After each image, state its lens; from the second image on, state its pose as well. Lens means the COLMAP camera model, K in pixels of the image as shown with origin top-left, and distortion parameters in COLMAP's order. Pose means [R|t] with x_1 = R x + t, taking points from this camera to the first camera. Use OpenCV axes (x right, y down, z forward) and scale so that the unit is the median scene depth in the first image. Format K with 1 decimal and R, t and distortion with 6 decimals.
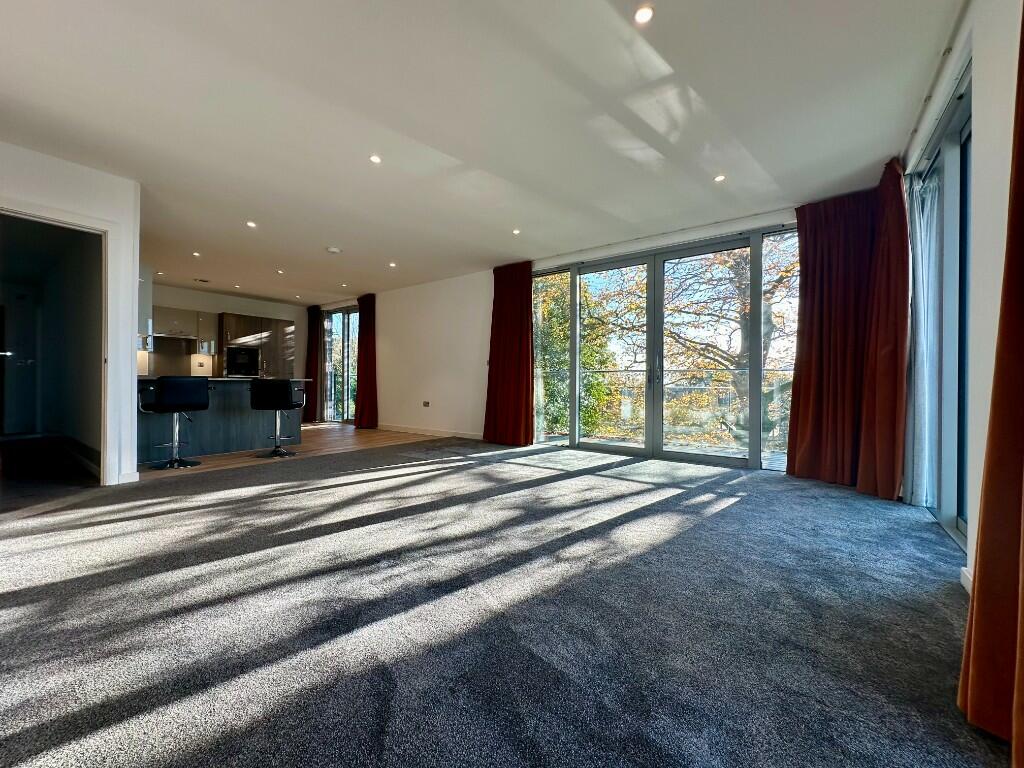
lens RADIAL K [[406.0, 0, 512.0], [0, 406.0, 384.0], [0, 0, 1]] dist [0.000318, 0.000683]
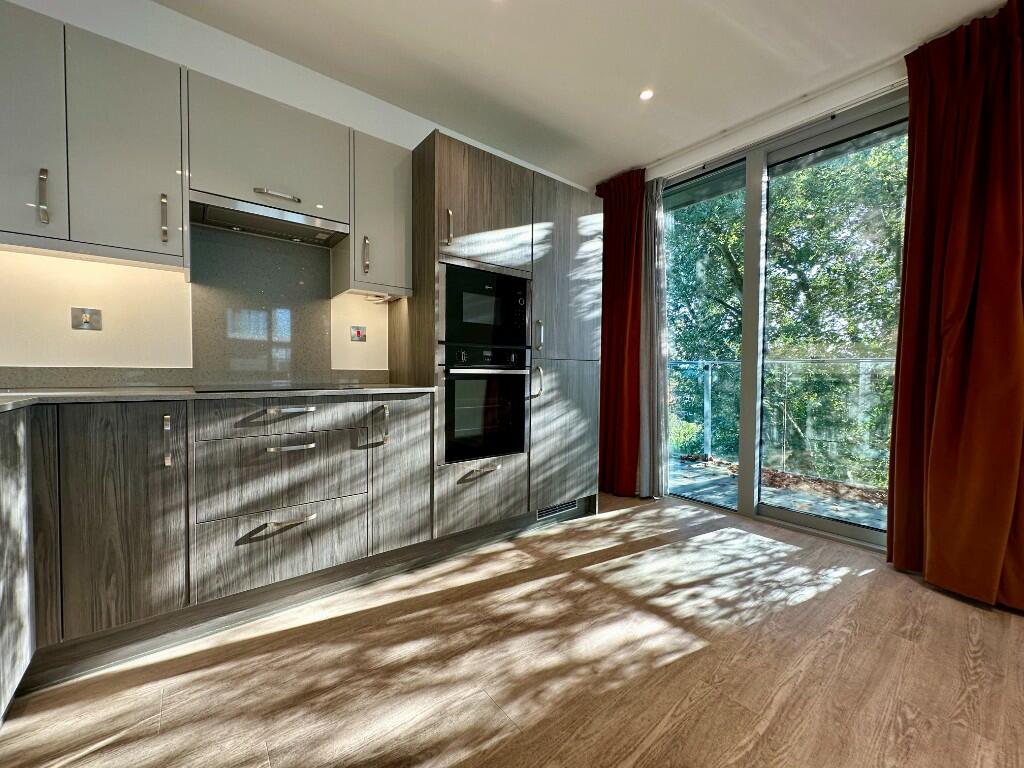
lens RADIAL K [[406.0, 0, 512.0], [0, 406.0, 384.0], [0, 0, 1]] dist [0.000318, 0.000683]
pose [[0.966773, 0.015149, -0.255186, -0.564498], [-0.009529, 0.999684, 0.023242, -0.017536], [0.255458, -0.020038, 0.966612, 0.719570]]
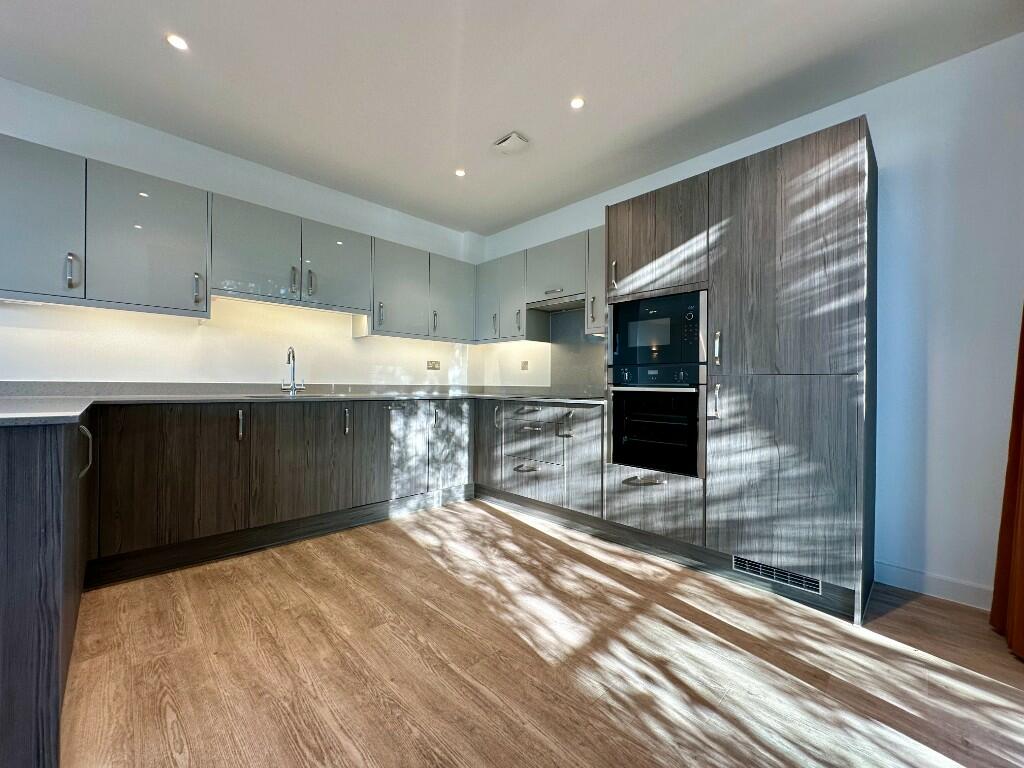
lens RADIAL K [[406.0, 0, 512.0], [0, 406.0, 384.0], [0, 0, 1]] dist [0.000318, 0.000683]
pose [[-0.150591, -0.001877, -0.988594, -0.335909], [-0.018175, 0.999834, 0.000870, -0.021947], [0.988429, 0.018099, -0.150600, 0.930422]]
